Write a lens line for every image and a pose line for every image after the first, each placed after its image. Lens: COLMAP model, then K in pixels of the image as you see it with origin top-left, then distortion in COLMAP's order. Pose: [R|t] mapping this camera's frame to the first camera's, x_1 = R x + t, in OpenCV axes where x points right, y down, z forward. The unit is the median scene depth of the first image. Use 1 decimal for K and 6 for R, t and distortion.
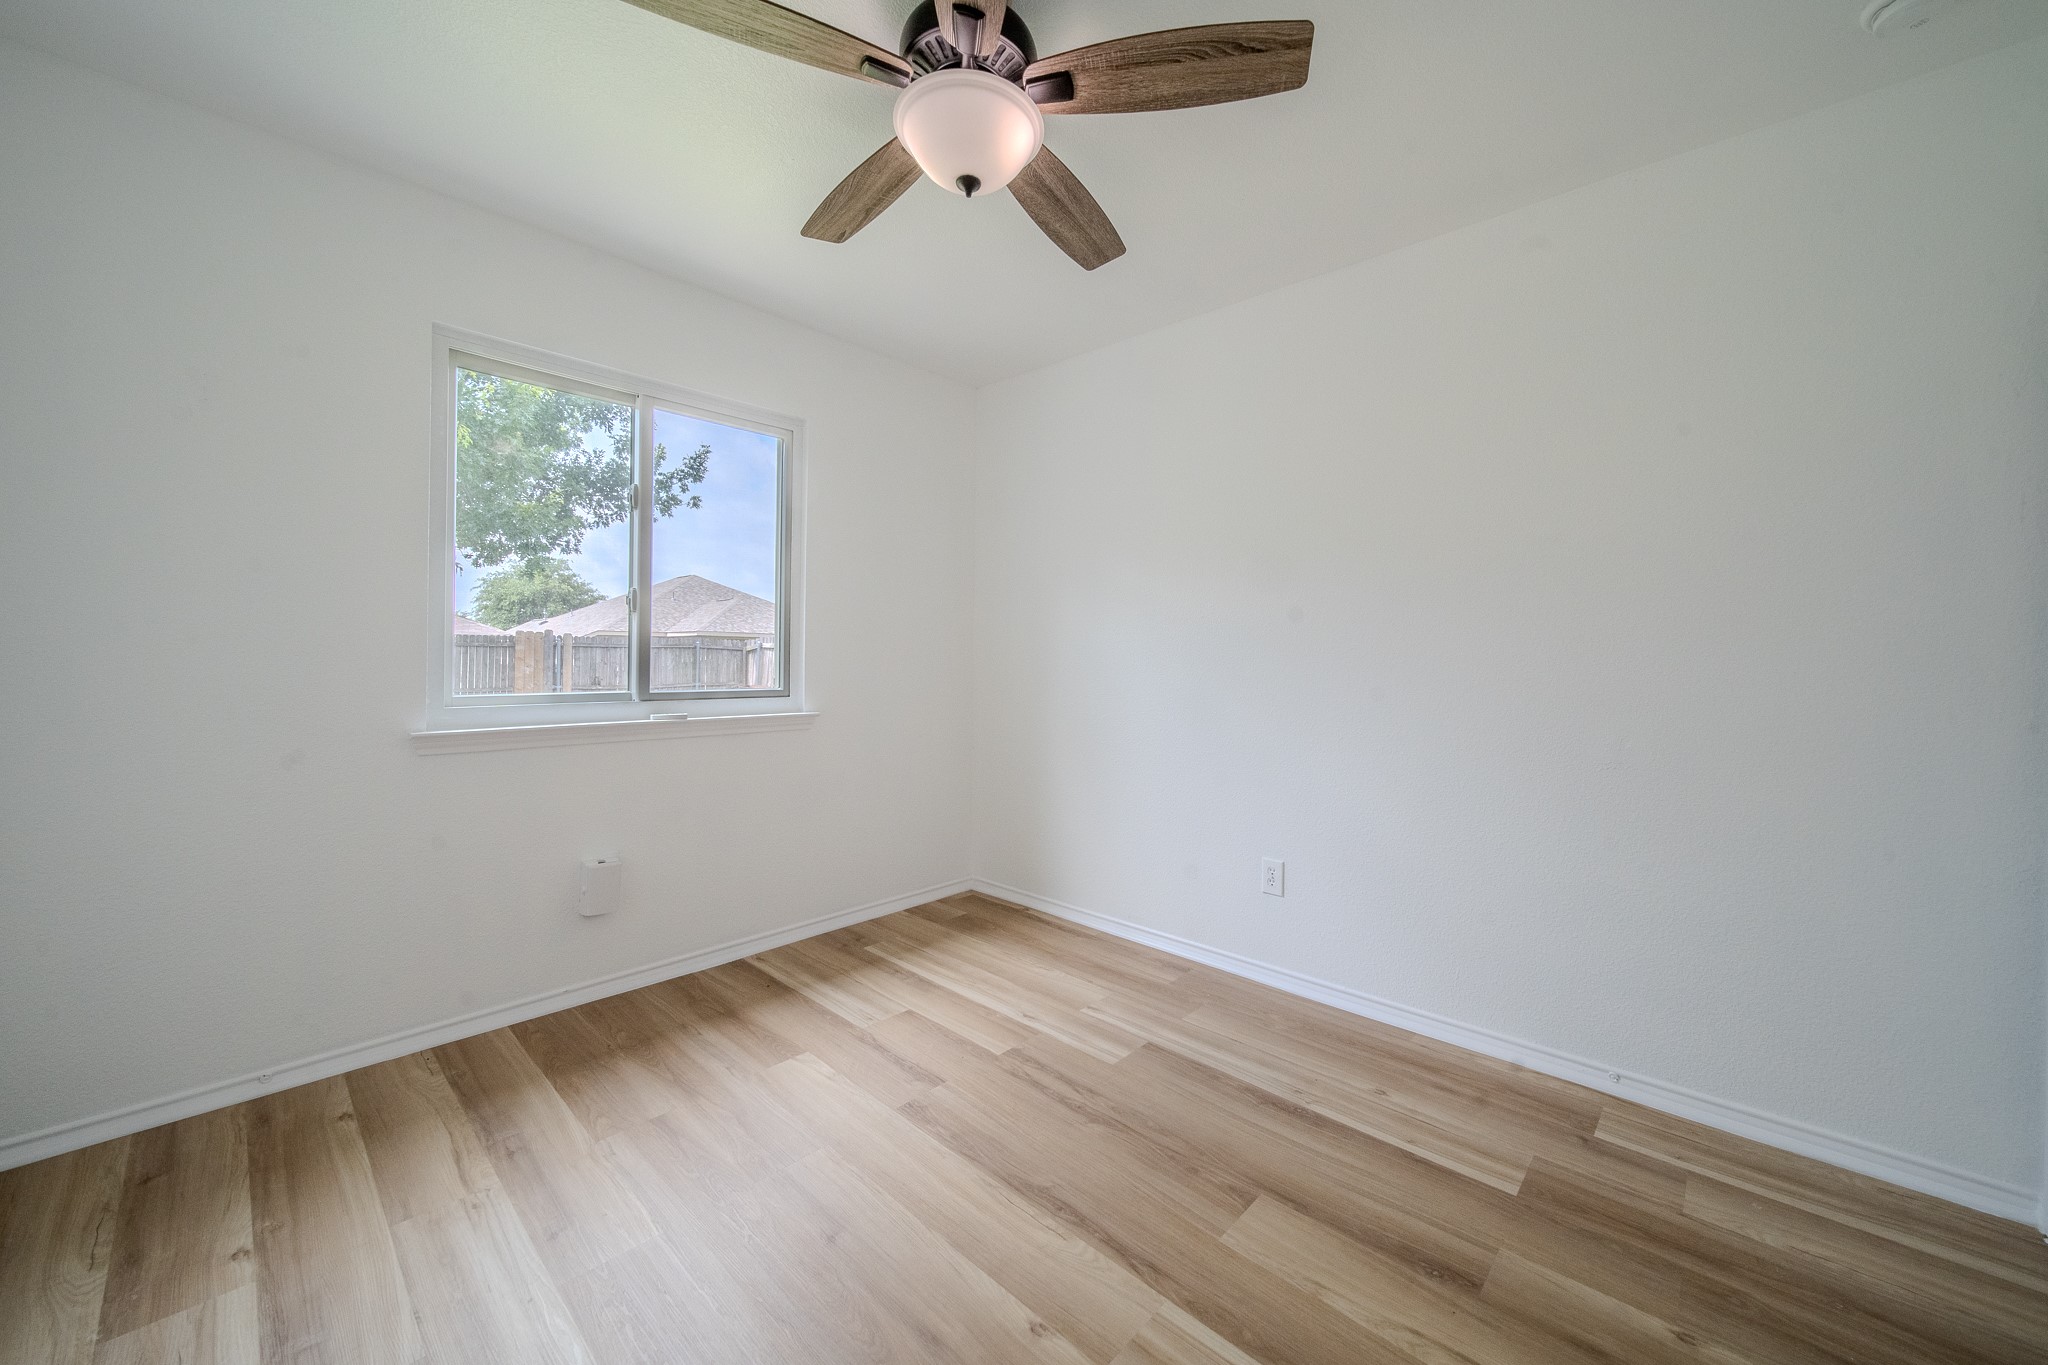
lens RADIAL K [[749.4, 0, 1072.3], [0, 749.4, 638.0], [0, 0, 1]] dist [-0.000354, -0.000163]
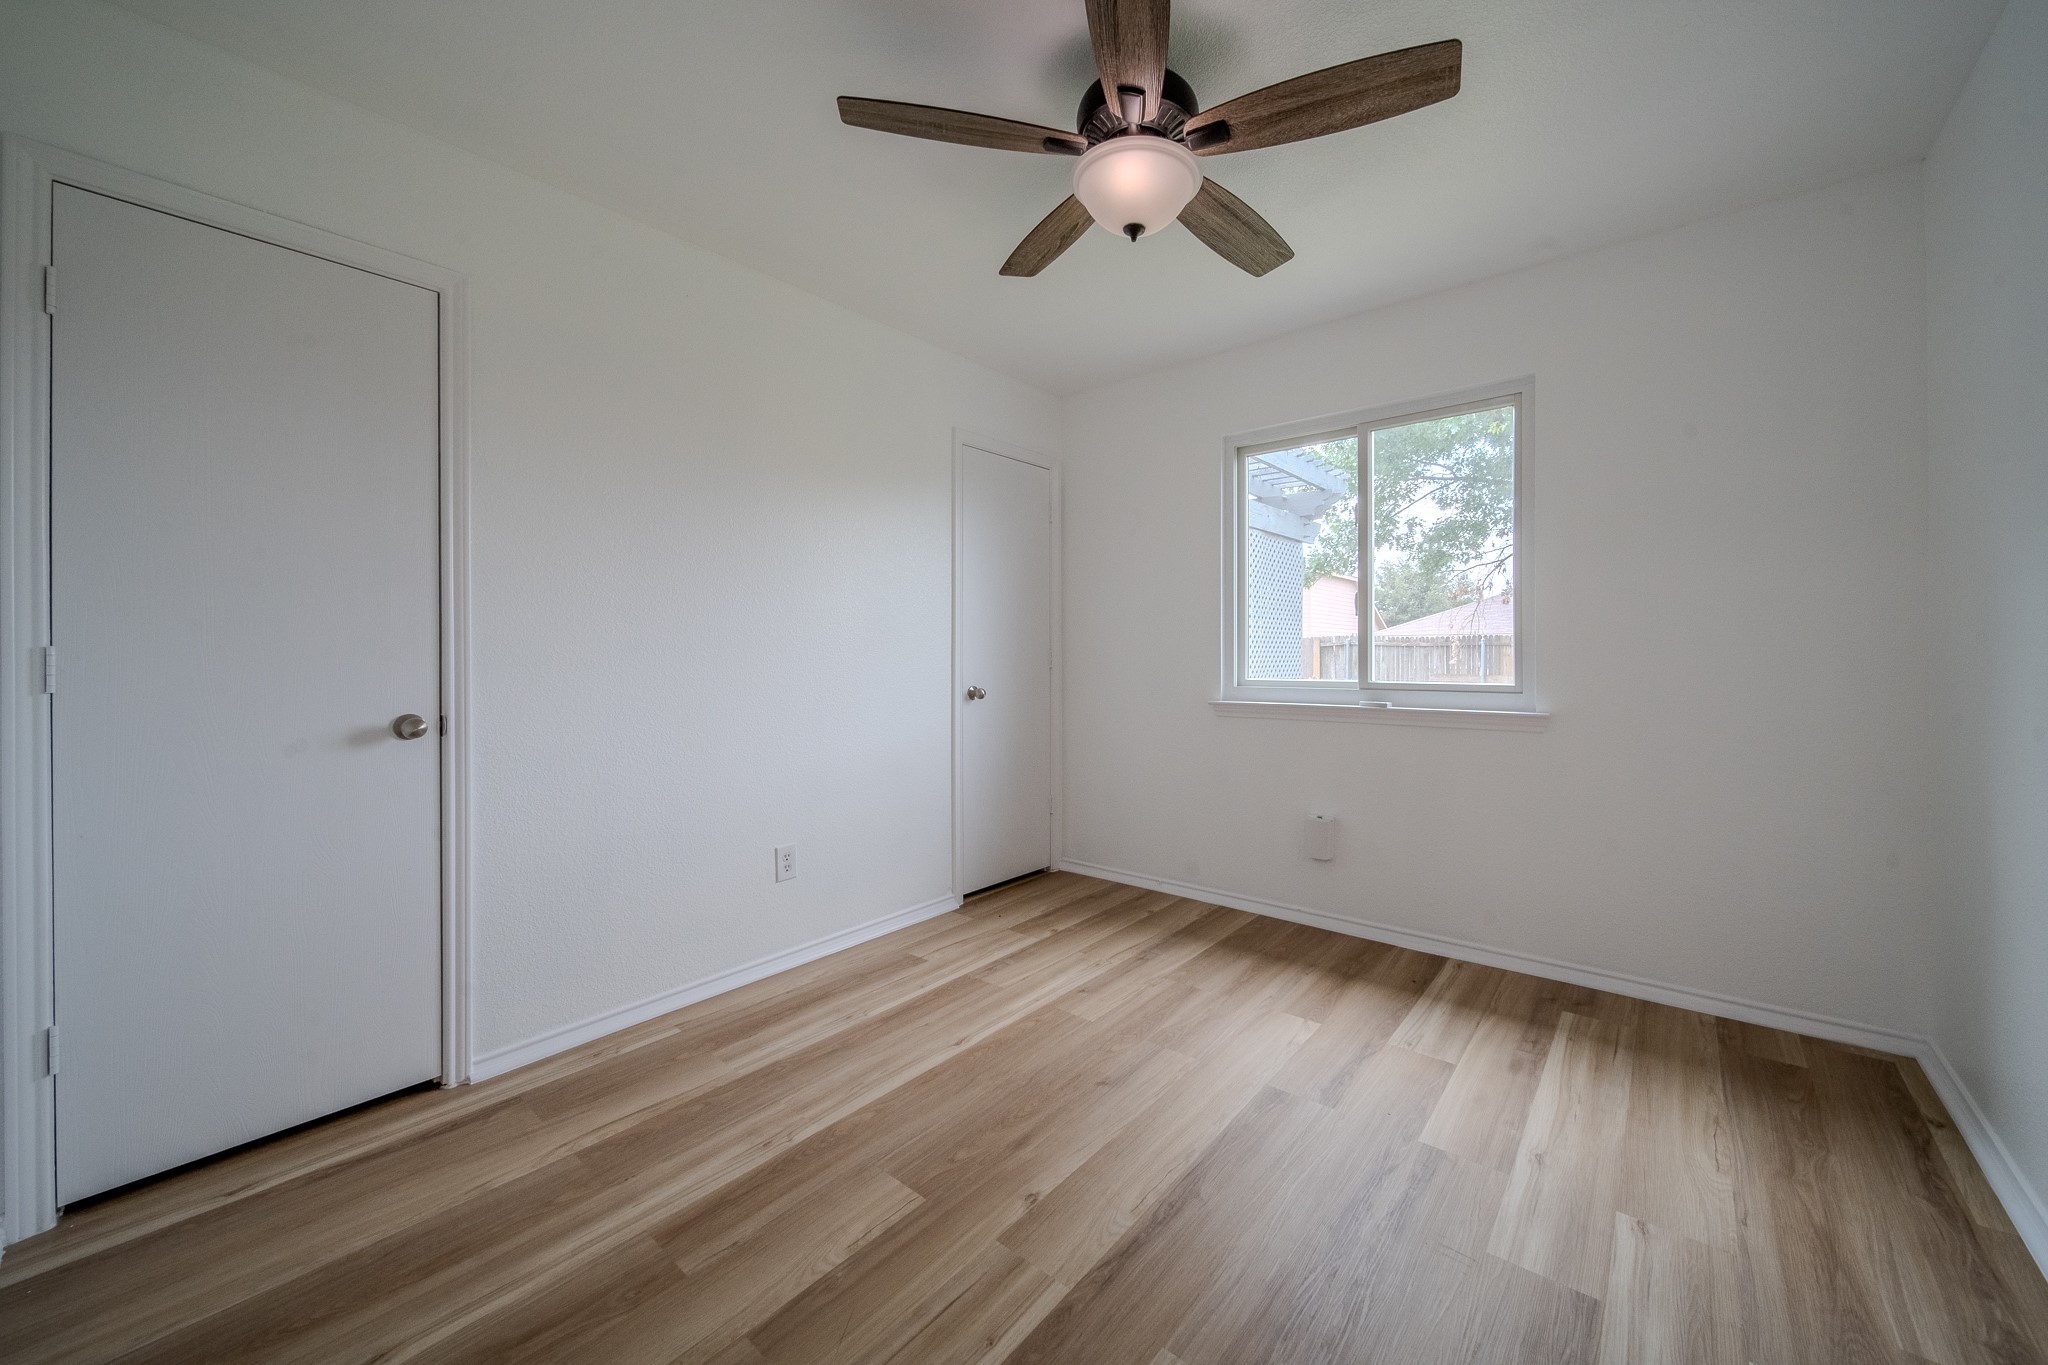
lens RADIAL K [[776.4, 0, 1054.1], [0, 776.4, 657.5], [0, 0, 1]] dist [-0.001475, -0.000463]
pose [[0.043845, -0.006891, -0.999015, 0.892972], [0.031012, 0.999504, -0.005533, 0.044481], [0.998557, -0.030739, 0.044037, 0.743665]]
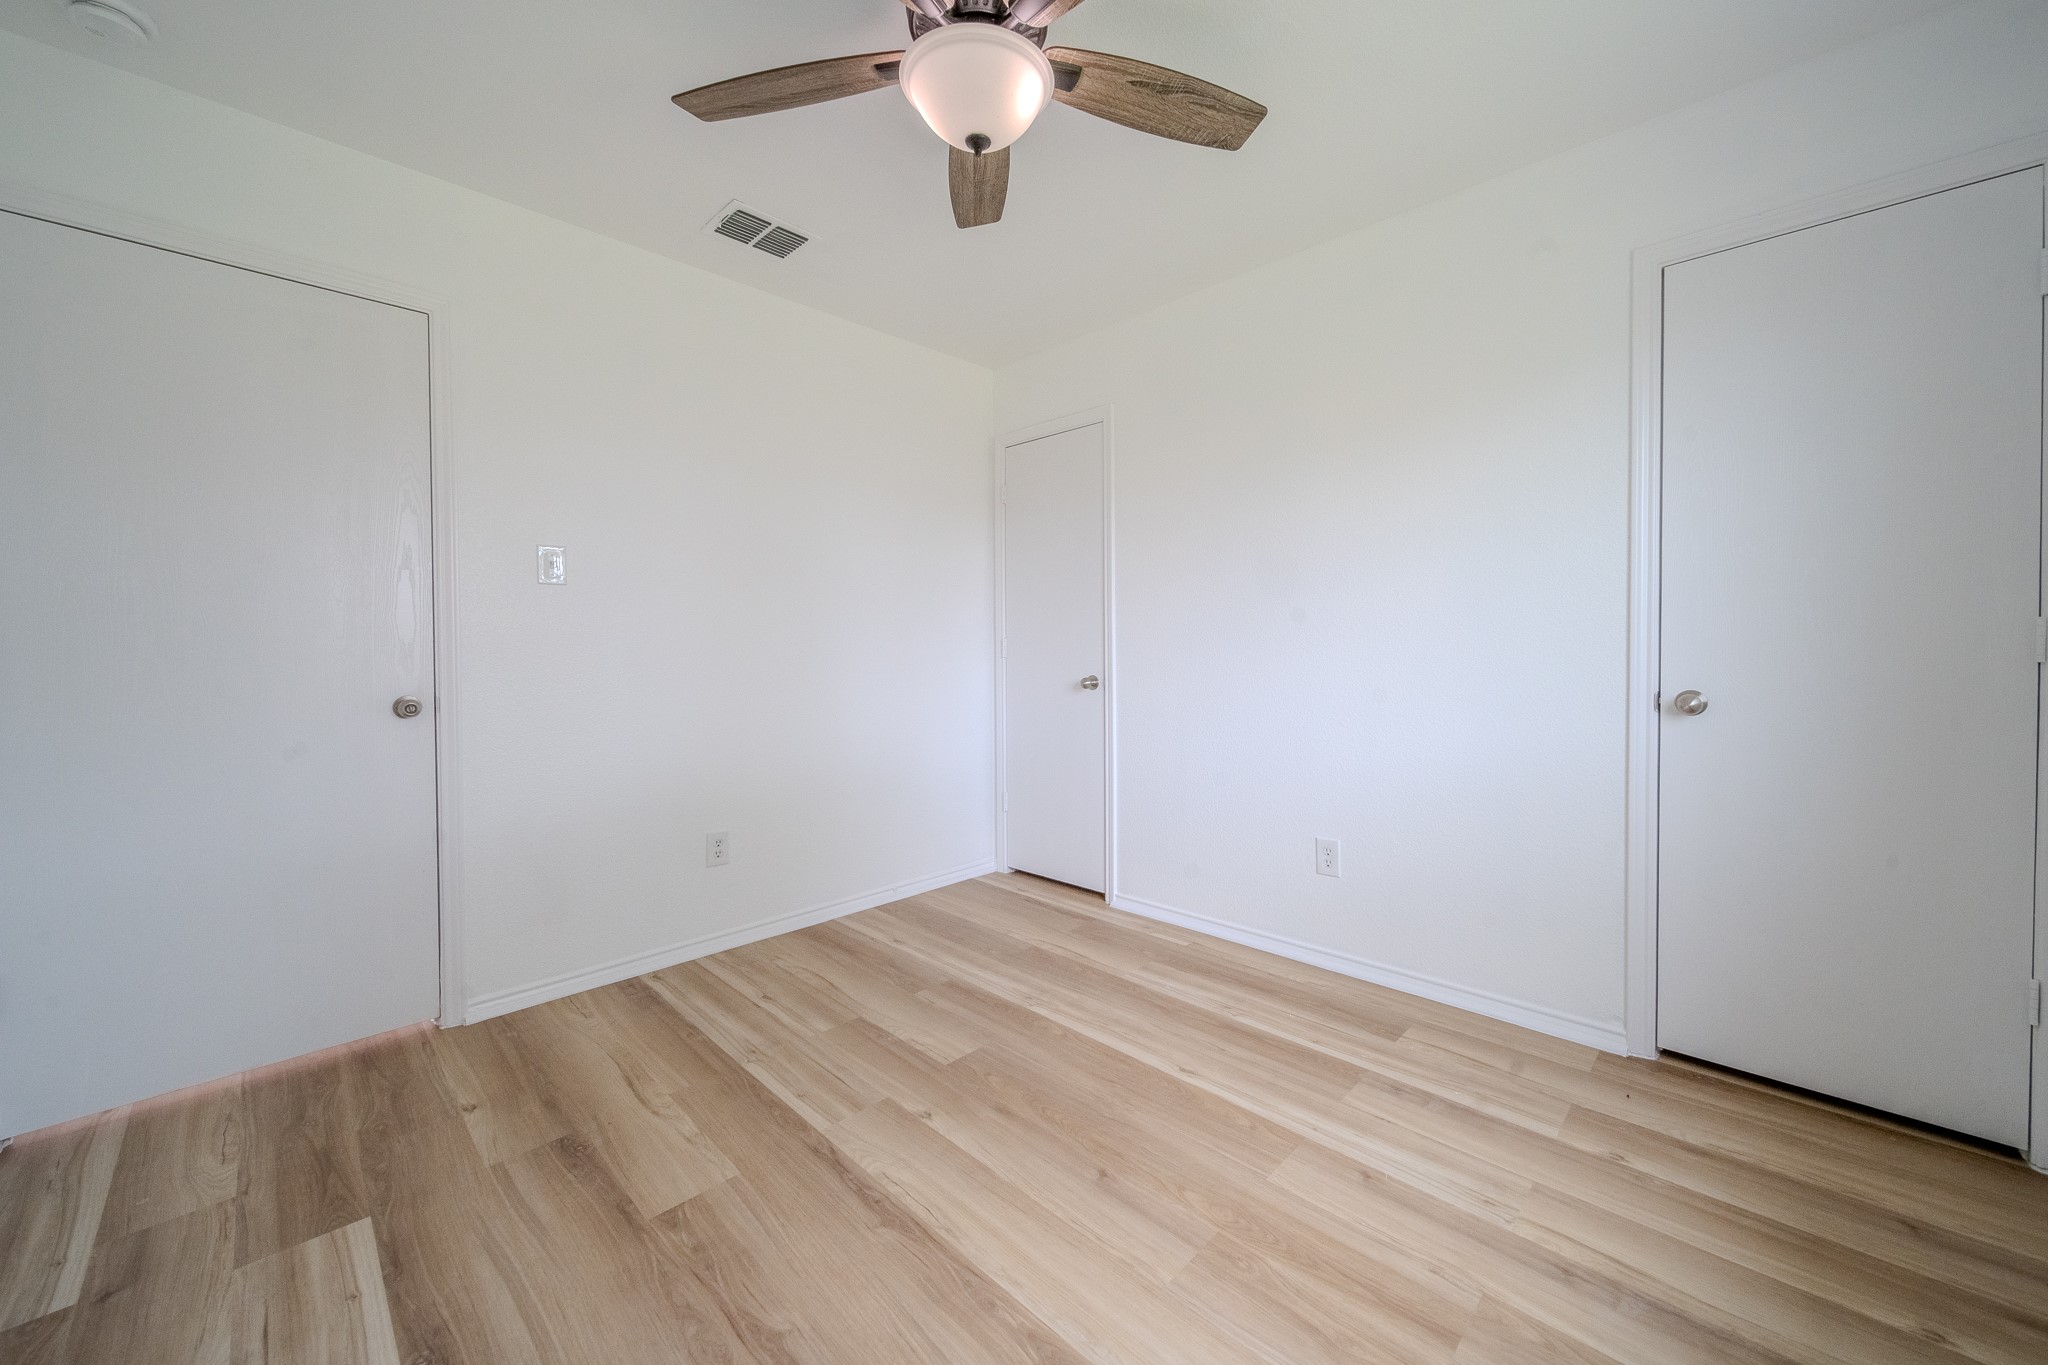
lens RADIAL K [[776.4, 0, 1054.1], [0, 776.4, 657.5], [0, 0, 1]] dist [-0.001475, -0.000463]
pose [[-0.998472, -0.004266, 0.055092, -0.262990], [-0.005045, 0.999889, -0.014011, 0.073932], [-0.055026, -0.014267, -0.998383, 1.787887]]
